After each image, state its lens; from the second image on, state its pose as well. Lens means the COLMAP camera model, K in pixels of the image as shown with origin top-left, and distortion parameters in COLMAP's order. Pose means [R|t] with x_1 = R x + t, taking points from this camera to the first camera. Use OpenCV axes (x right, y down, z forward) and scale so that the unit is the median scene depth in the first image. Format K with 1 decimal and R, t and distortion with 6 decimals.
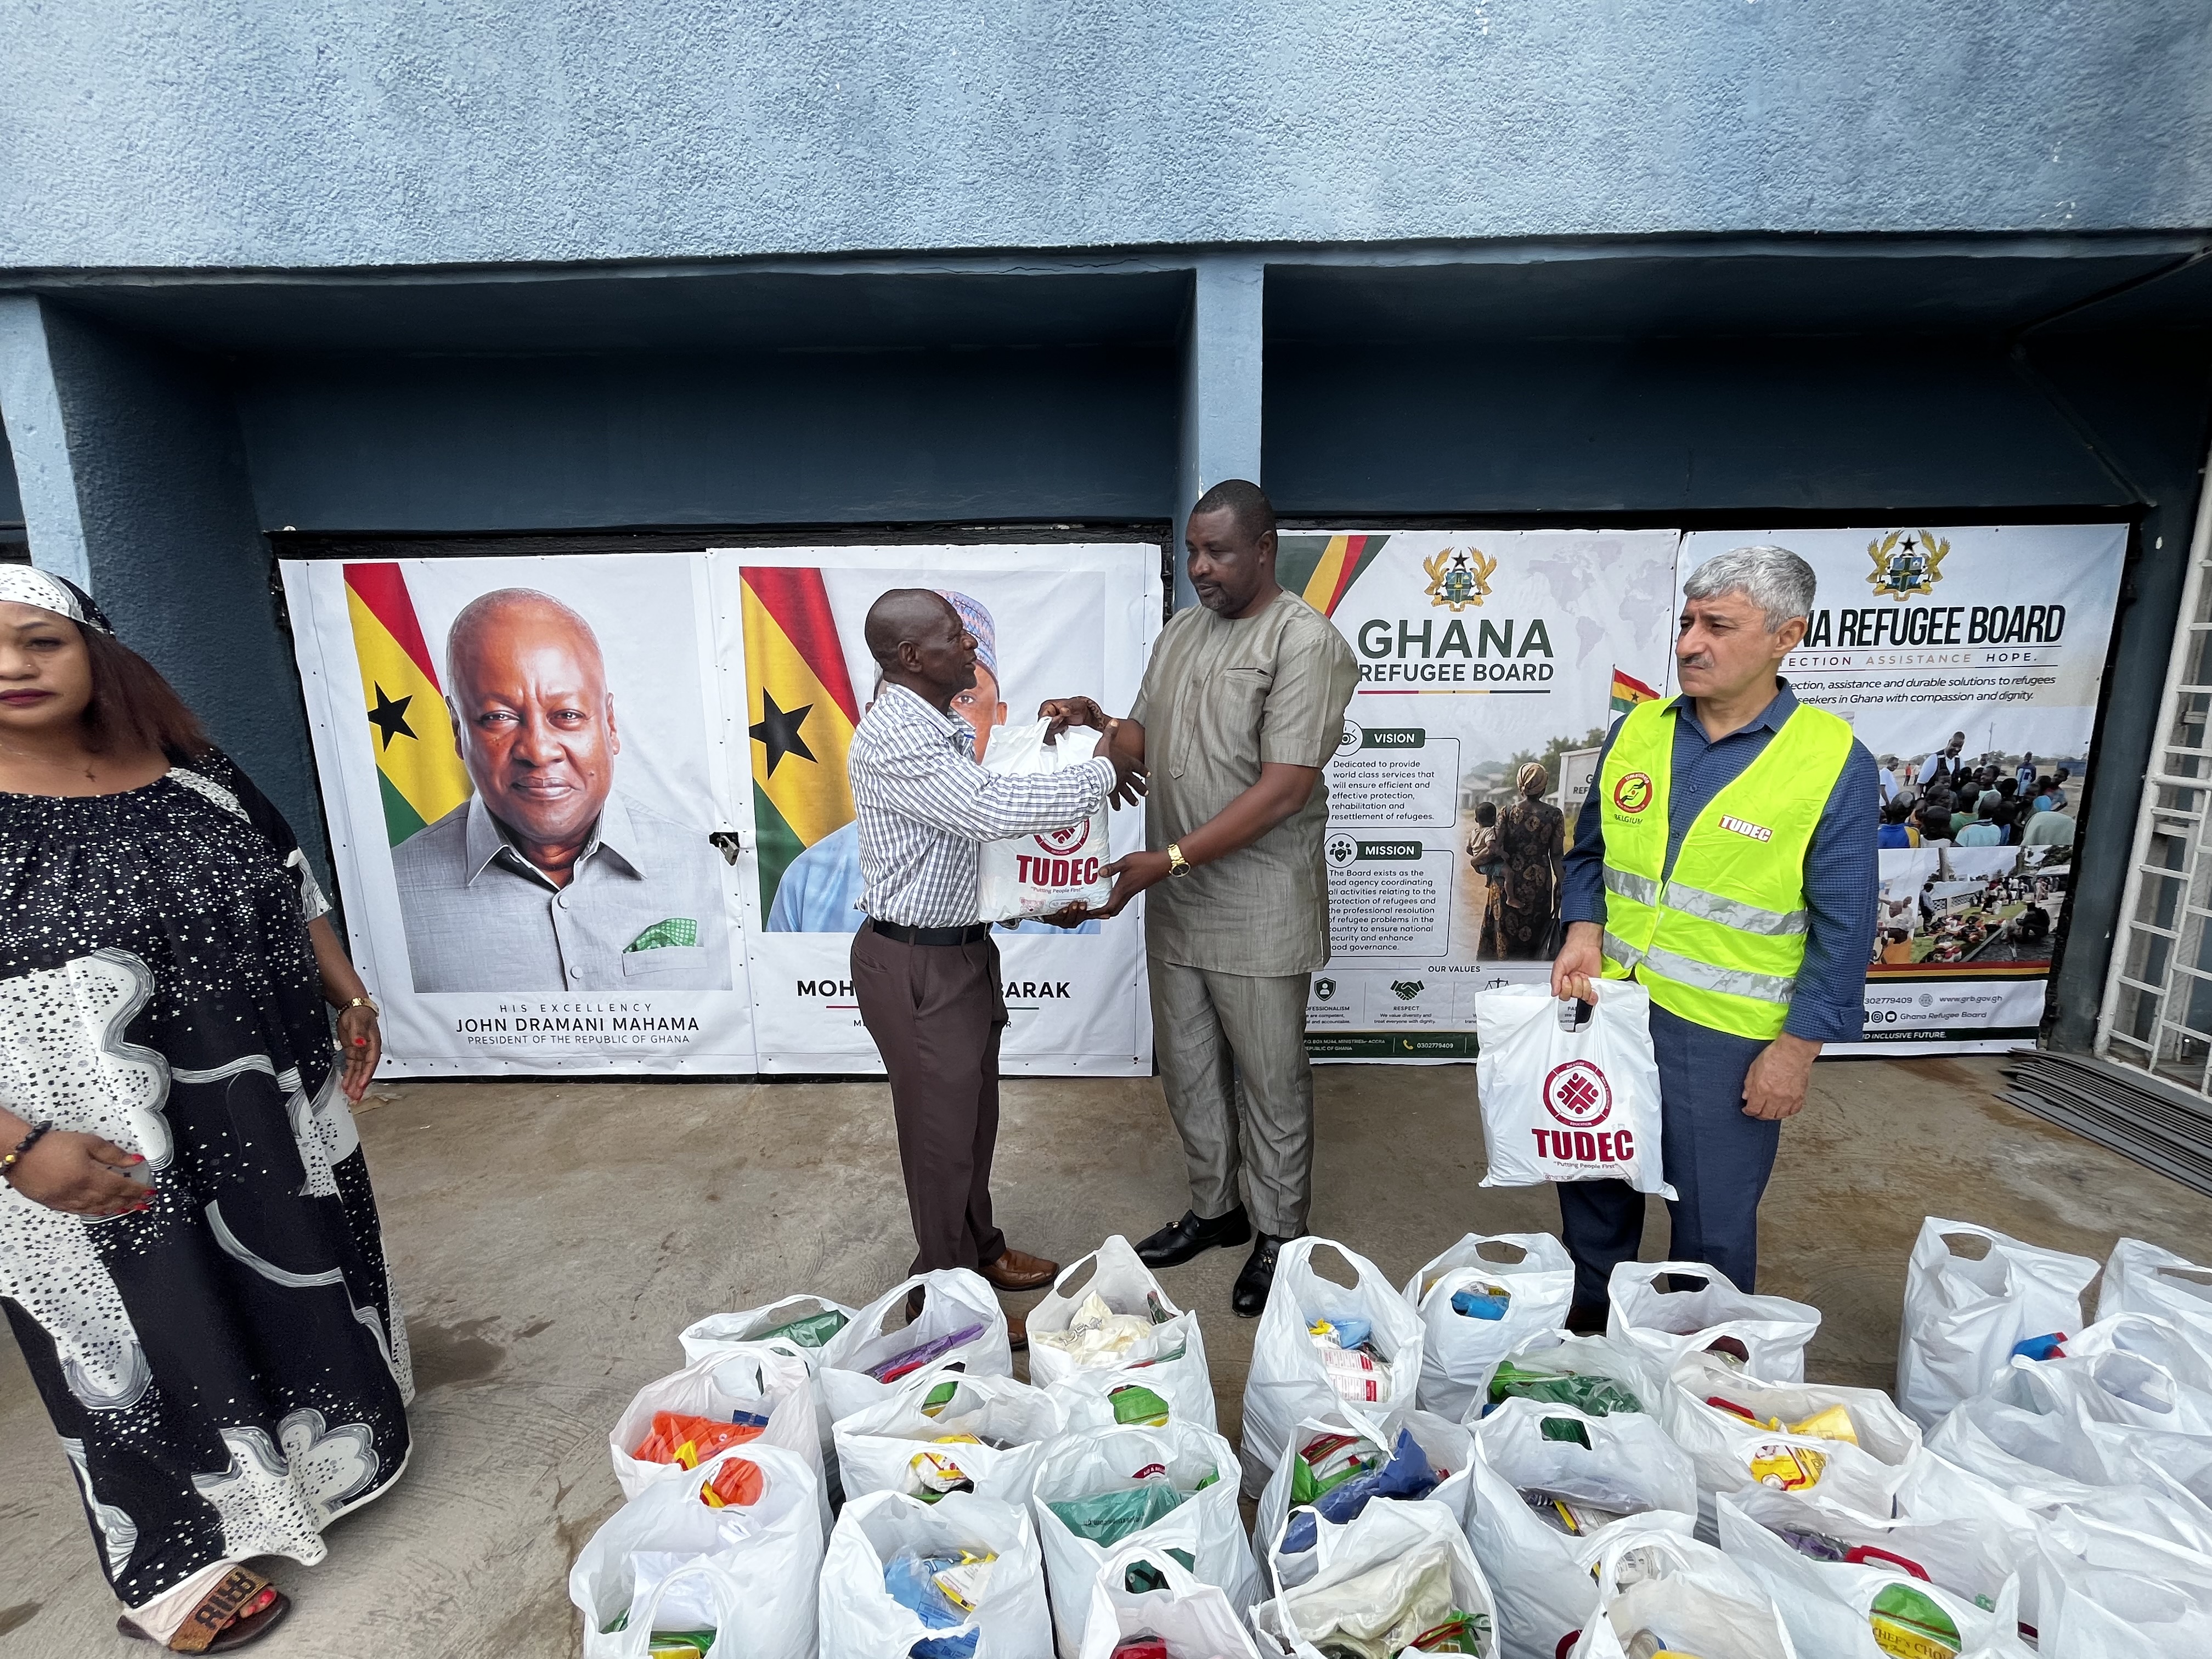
lens RADIAL K [[876.8, 0, 1106.0], [0, 876.8, 829.5], [0, 0, 1]] dist [-0.001161, -0.000274]
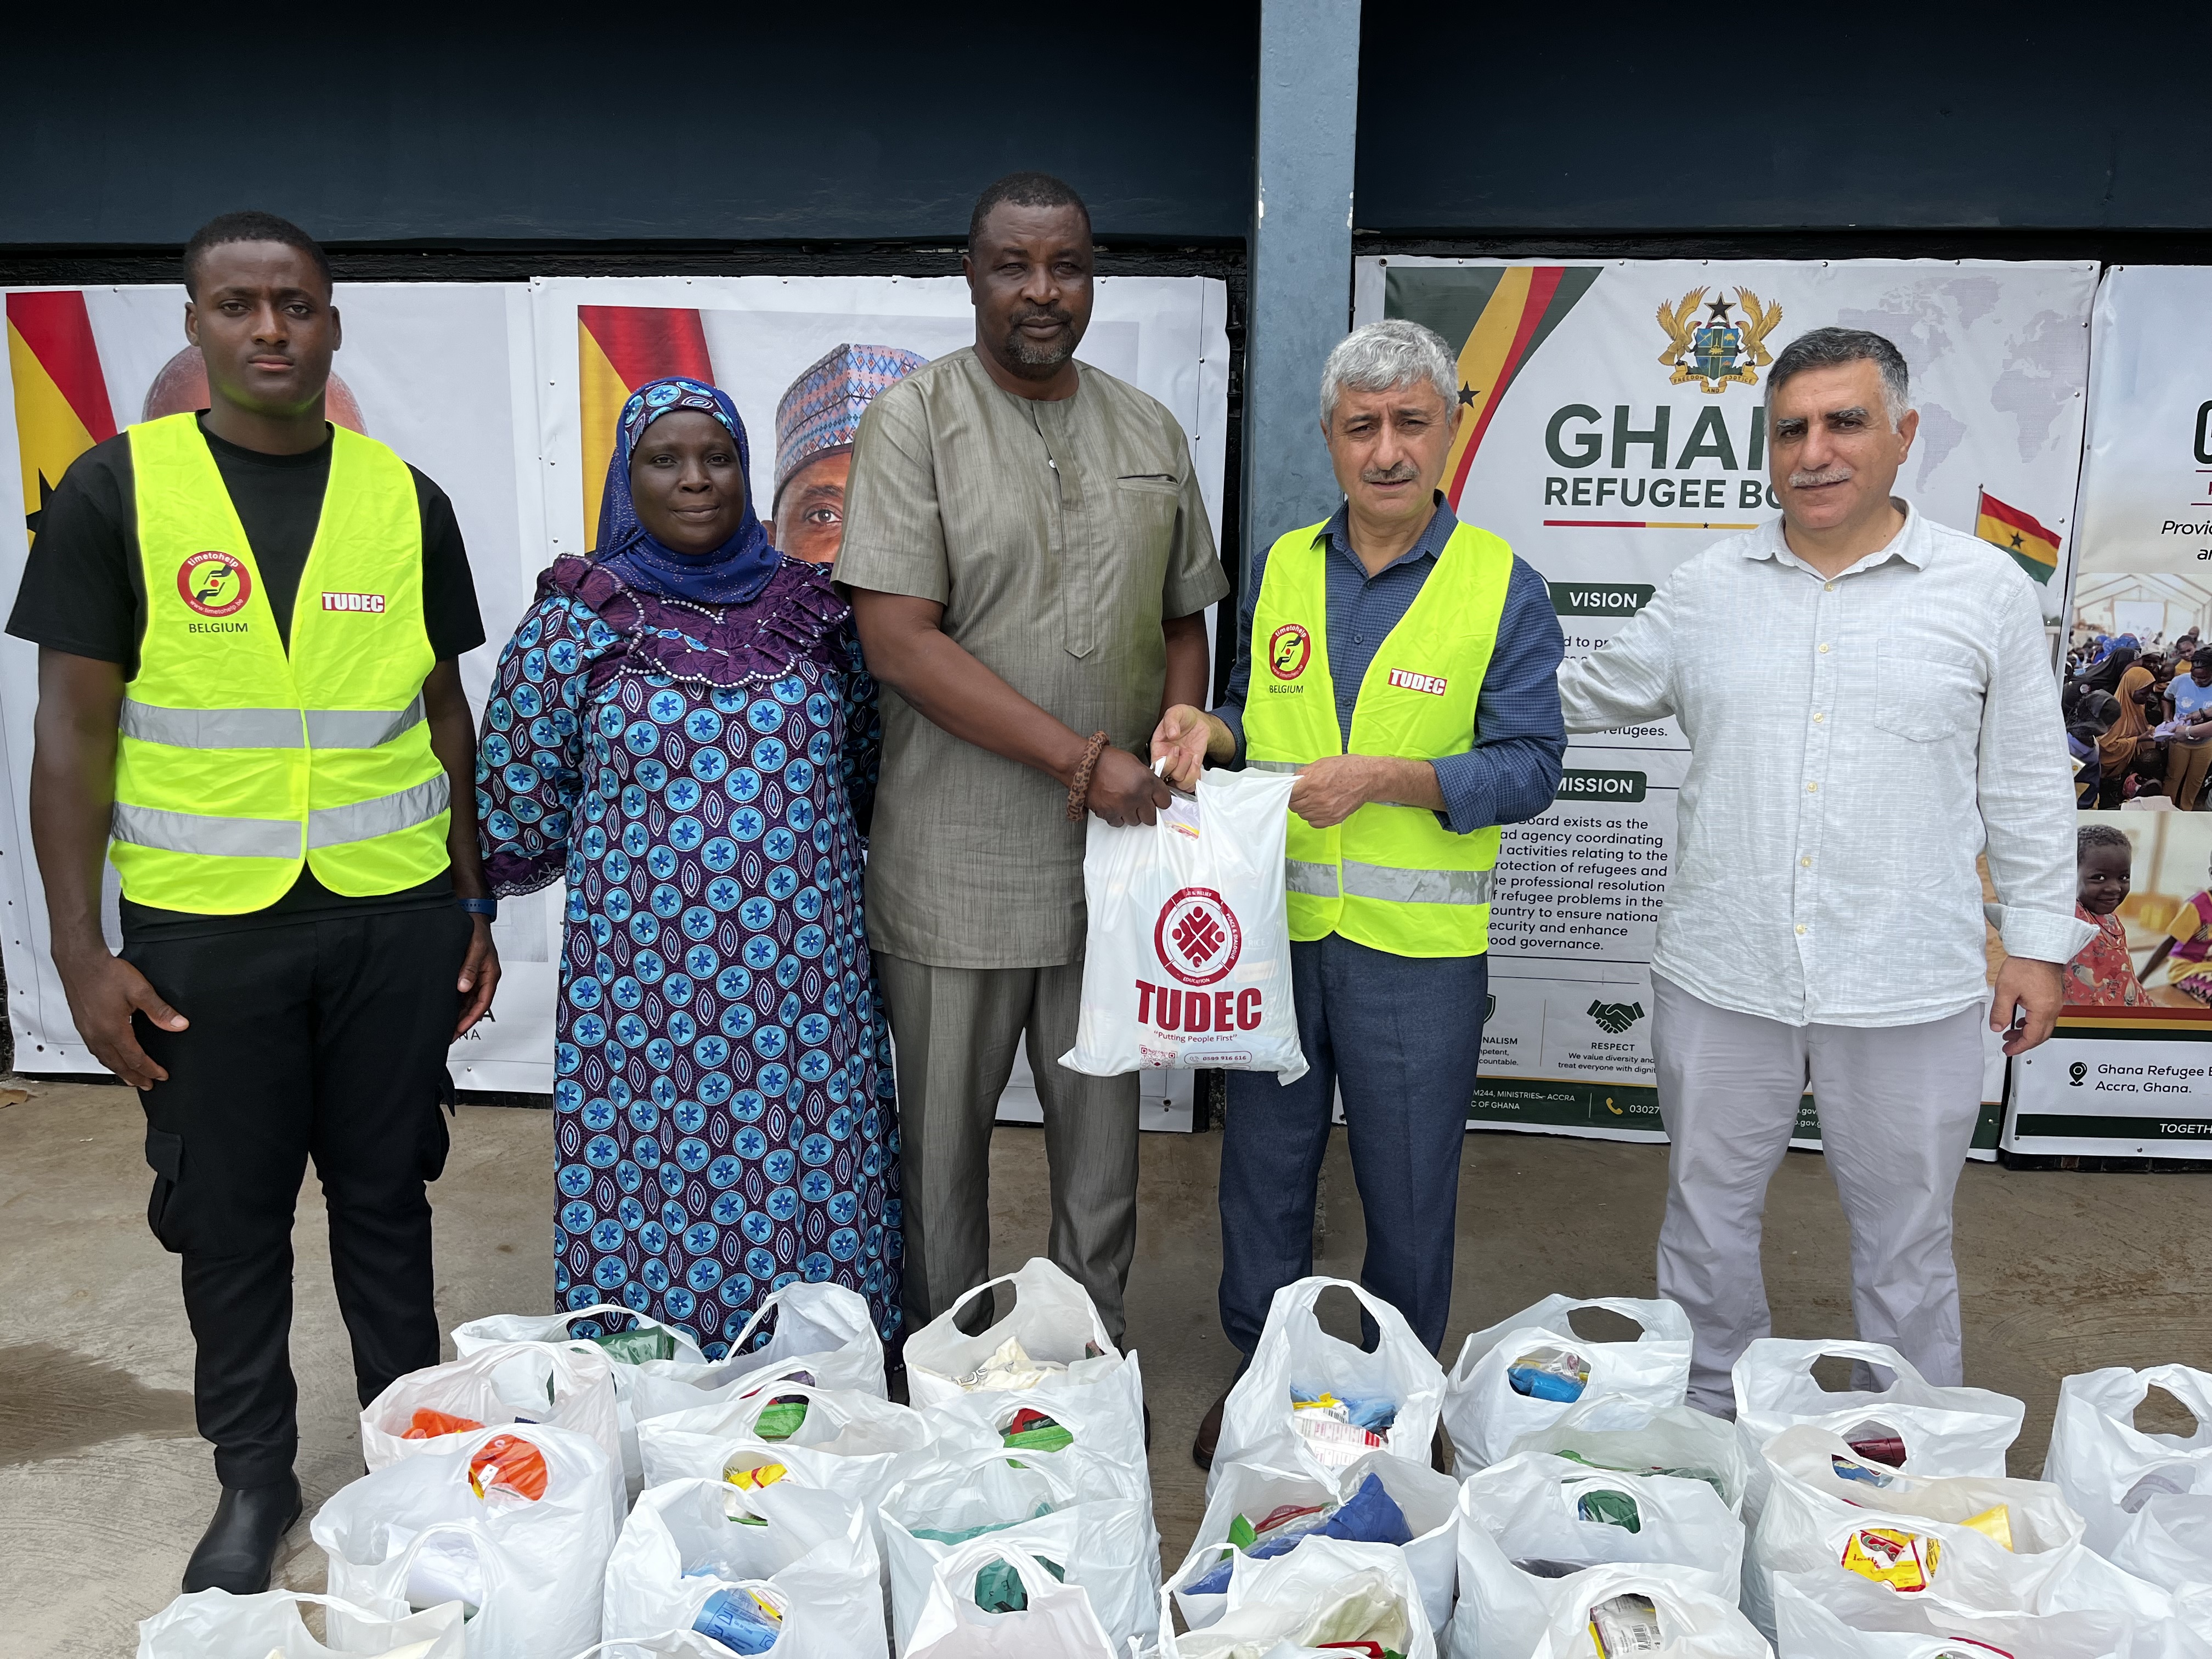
lens RADIAL K [[1691.0, 0, 1106.0], [0, 1691.0, 829.5], [0, 0, 1]] dist [0.051824, -0.078566]
pose [[0.994369, 0.041600, -0.097470, 0.147186], [-0.040816, 0.999116, 0.010020, 0.080435], [0.097801, -0.005986, 0.995188, -0.296747]]
